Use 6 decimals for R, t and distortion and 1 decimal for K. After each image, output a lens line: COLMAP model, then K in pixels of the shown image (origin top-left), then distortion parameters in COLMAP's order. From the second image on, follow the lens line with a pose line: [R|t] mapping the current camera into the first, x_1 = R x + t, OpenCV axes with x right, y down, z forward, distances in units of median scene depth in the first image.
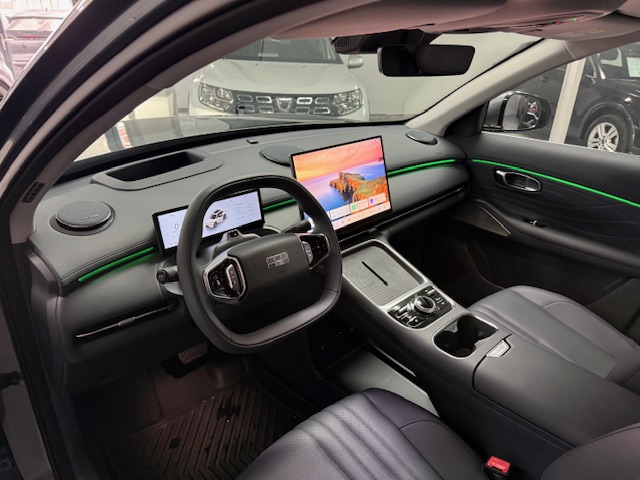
lens RADIAL K [[462.6, 0, 318.9], [0, 462.6, 237.2], [0, 0, 1]] dist [0.018374, -0.030687]
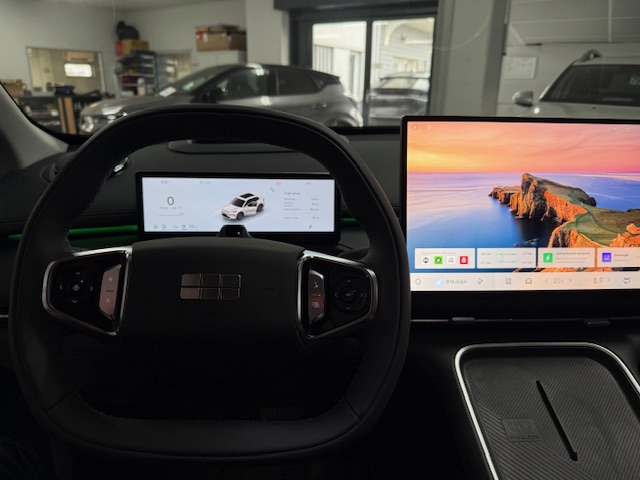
lens RADIAL K [[462.6, 0, 318.9], [0, 462.6, 253.6], [0, 0, 1]] dist [0.018374, -0.030687]
pose [[0.755502, 0.207361, -0.621465, 0.186706], [-0.269204, 0.963065, -0.005925, -0.004849], [0.597282, 0.171777, 0.783420, 0.505351]]
